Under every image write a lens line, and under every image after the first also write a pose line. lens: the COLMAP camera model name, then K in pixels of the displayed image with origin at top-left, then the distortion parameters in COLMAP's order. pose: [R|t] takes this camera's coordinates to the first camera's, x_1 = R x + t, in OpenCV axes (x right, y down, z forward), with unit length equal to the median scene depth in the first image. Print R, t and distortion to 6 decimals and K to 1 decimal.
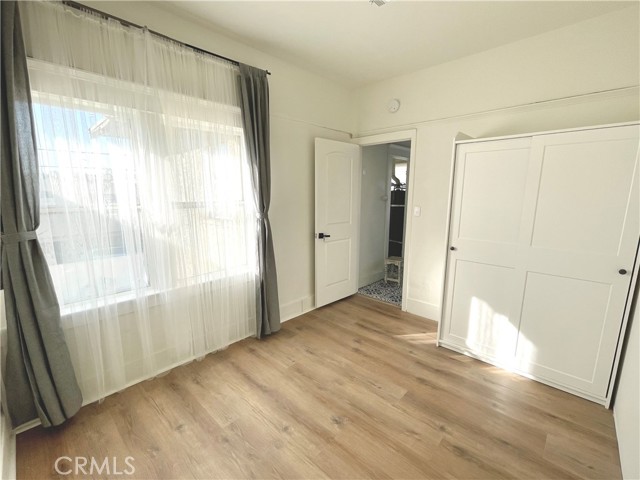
lens RADIAL K [[281.2, 0, 319.2], [0, 281.2, 242.1], [0, 0, 1]] dist [-0.000357, -0.000302]
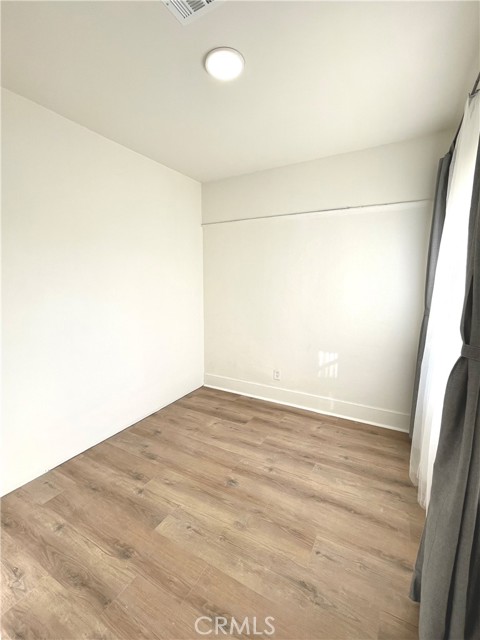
lens RADIAL K [[281.2, 0, 240.9], [0, 281.2, 321.0], [0, 0, 1]] dist [-0.000357, -0.000302]
pose [[-0.970466, 0.034013, -0.238827, 0.248340], [-0.044077, 0.948345, 0.314163, -0.309581], [0.237176, 0.315411, -0.918838, 1.628723]]
